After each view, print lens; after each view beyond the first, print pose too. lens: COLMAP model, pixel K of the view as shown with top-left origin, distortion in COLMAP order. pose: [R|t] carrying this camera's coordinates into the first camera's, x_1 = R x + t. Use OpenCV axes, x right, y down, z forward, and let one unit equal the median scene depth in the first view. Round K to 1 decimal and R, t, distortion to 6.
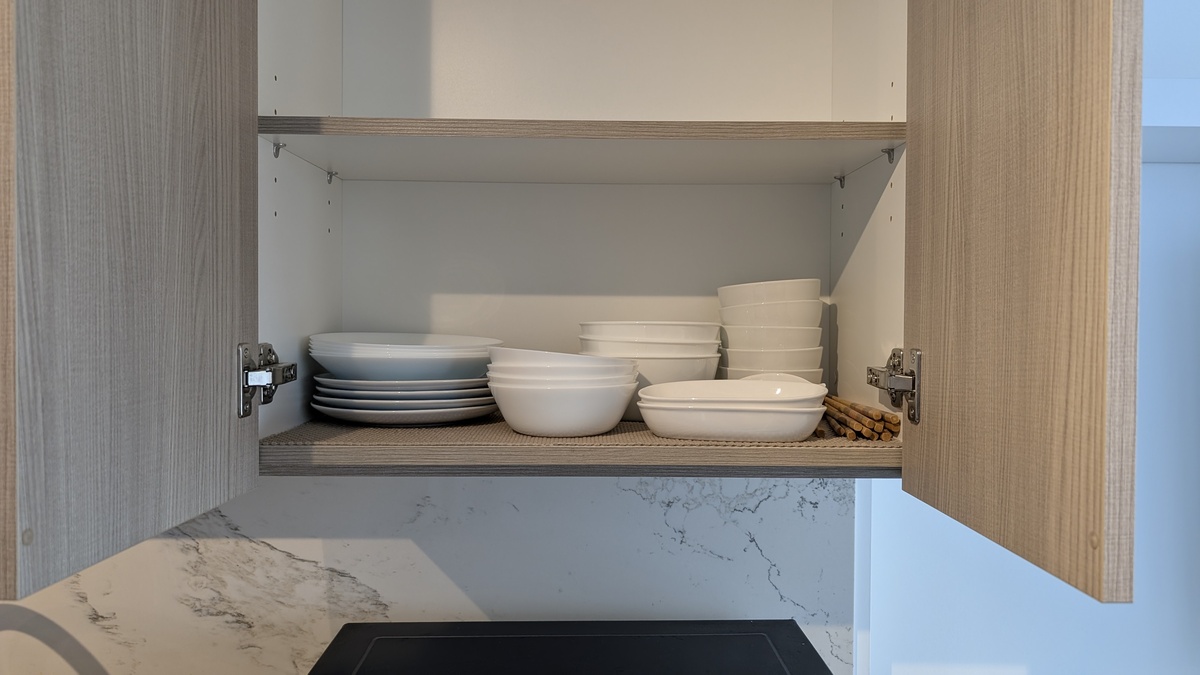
lens RADIAL K [[887.1, 0, 602.6], [0, 887.1, 333.1], [0, 0, 1]] dist [0.010393, -0.025617]
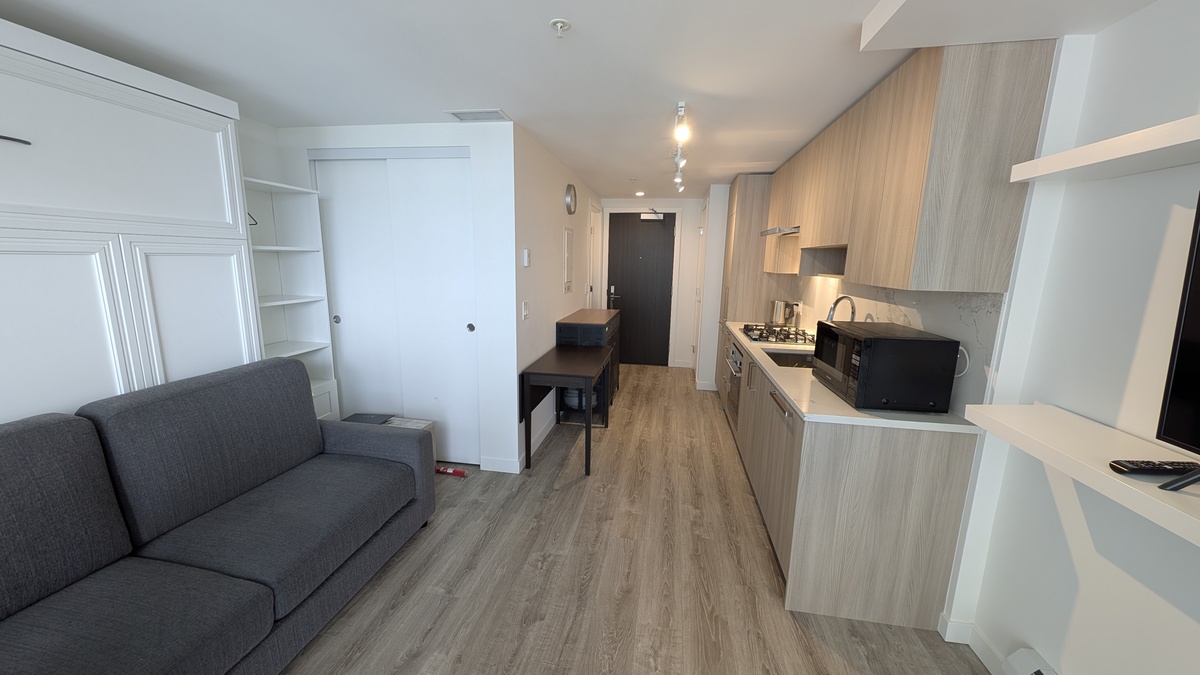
lens RADIAL K [[427.4, 0, 597.8], [0, 427.4, 335.9], [0, 0, 1]] dist [0.005052, -0.002552]
pose [[-0.183169, 0.166584, -0.968865, 2.135861], [-0.034076, 0.983870, 0.175607, 0.063908], [0.982491, 0.065181, -0.174538, -0.081074]]
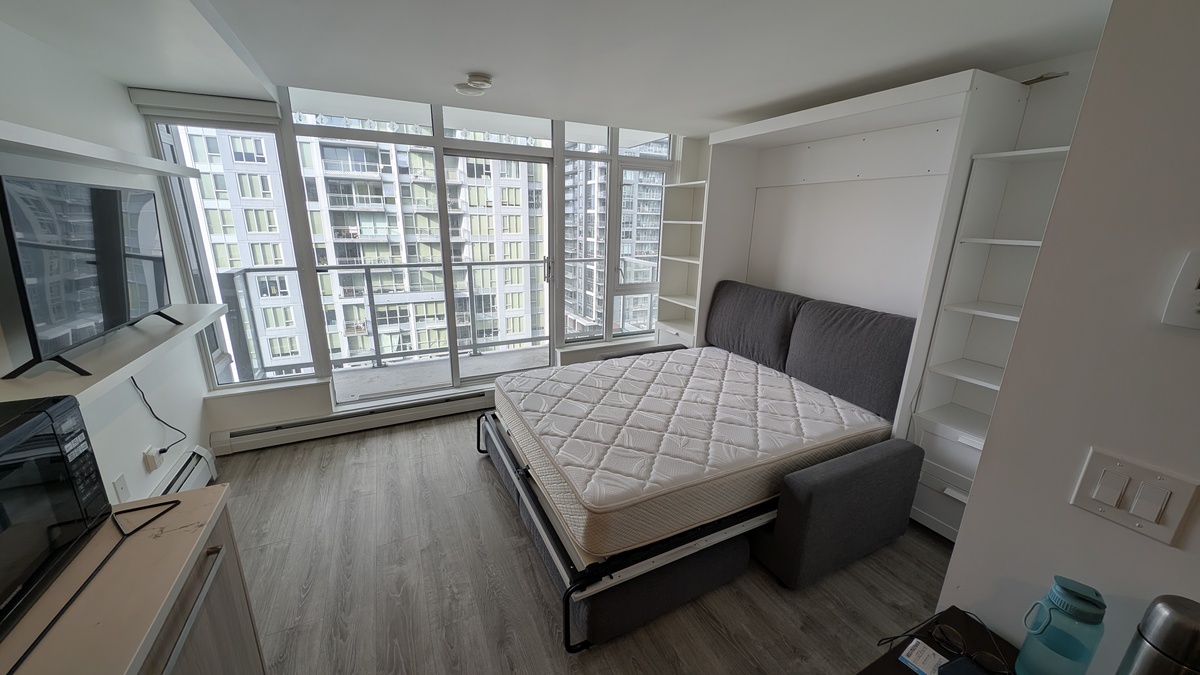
lens RADIAL K [[427.4, 0, 598.0], [0, 427.4, 333.6], [0, 0, 1]] dist [0.005052, -0.002552]
pose [[-0.437945, -0.248872, 0.863867, -1.032864], [-0.008502, 0.962022, 0.272840, -0.050934], [-0.898961, 0.112145, -0.423429, 0.030507]]
